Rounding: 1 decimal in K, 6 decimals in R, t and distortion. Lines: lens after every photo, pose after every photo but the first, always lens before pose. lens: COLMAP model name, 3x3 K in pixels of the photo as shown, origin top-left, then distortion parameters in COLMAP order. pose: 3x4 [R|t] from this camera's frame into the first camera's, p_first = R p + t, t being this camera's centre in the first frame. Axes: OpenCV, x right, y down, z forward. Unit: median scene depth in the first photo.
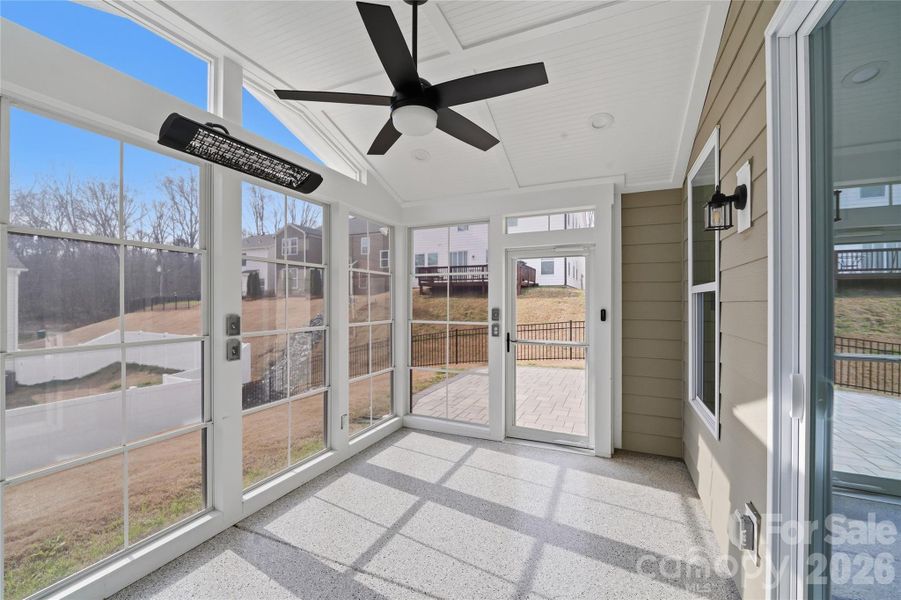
lens RADIAL K [[366.1, 0, 451.9], [0, 366.1, 300.9], [0, 0, 1]] dist [-0.007703, -0.000904]
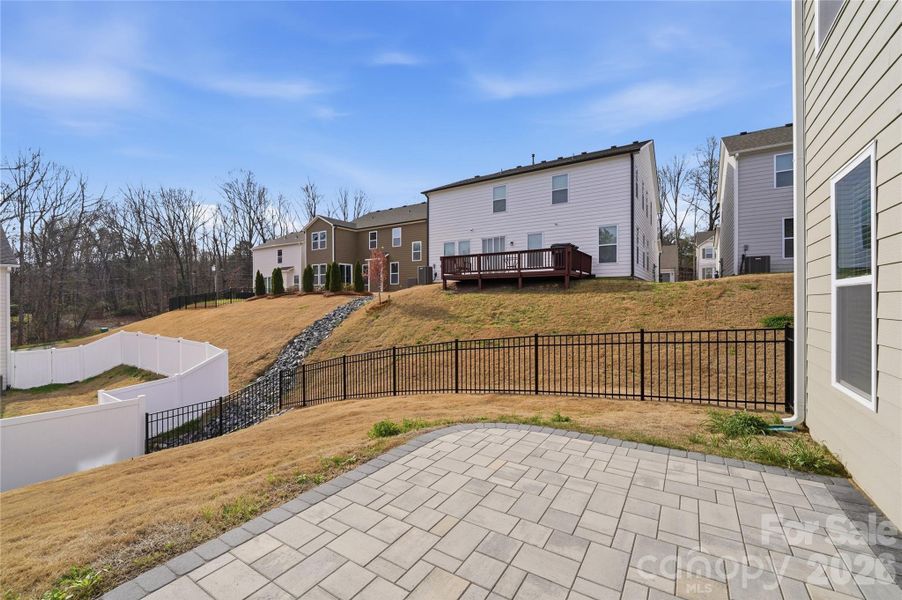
lens RADIAL K [[366.5, 0, 452.0], [0, 366.5, 302.5], [0, 0, 1]] dist [-0.007703, -0.000904]
pose [[0.987606, -0.003125, -0.156924, 0.059470], [0.004896, 0.999929, 0.010905, 0.001849], [0.156879, -0.011538, 0.987550, 0.191020]]
